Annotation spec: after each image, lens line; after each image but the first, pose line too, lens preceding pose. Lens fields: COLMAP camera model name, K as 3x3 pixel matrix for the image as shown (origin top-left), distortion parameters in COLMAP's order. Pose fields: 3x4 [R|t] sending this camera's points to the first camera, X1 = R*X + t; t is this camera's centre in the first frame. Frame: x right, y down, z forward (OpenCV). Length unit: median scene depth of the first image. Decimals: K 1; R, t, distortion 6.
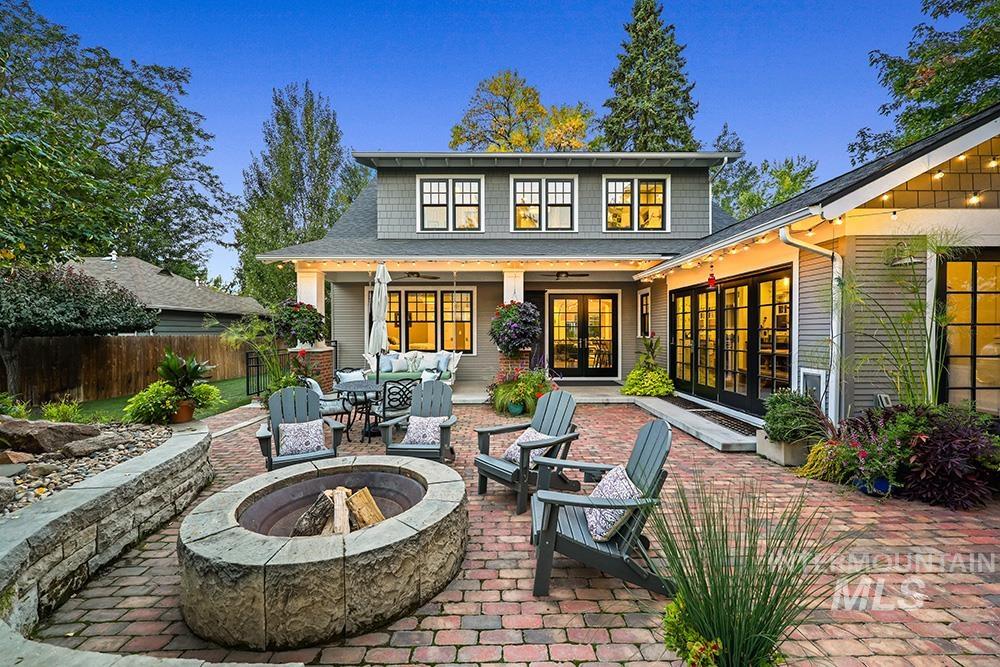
lens RADIAL K [[399.4, 0, 497.9], [0, 399.4, 335.9], [0, 0, 1]] dist [-0.001030, 0.000206]
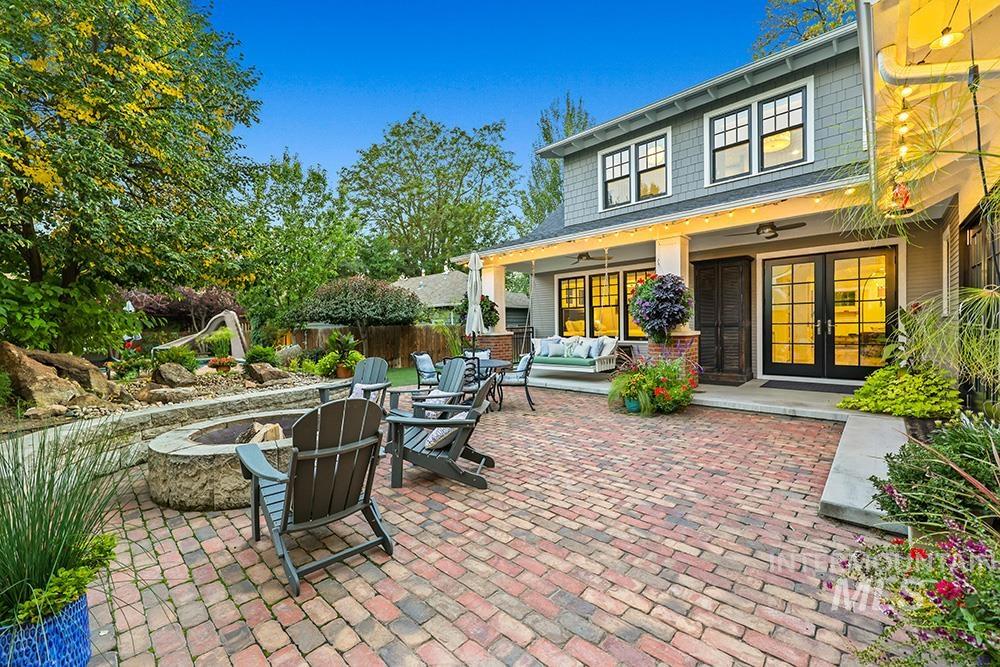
lens RADIAL K [[399.4, 0, 497.9], [0, 399.4, 335.9], [0, 0, 1]] dist [-0.001030, 0.000206]
pose [[0.716945, 0.005675, -0.697106, 0.289132], [0.008251, 0.999828, 0.016625, 0.016280], [0.697081, -0.017671, 0.716775, 0.146265]]
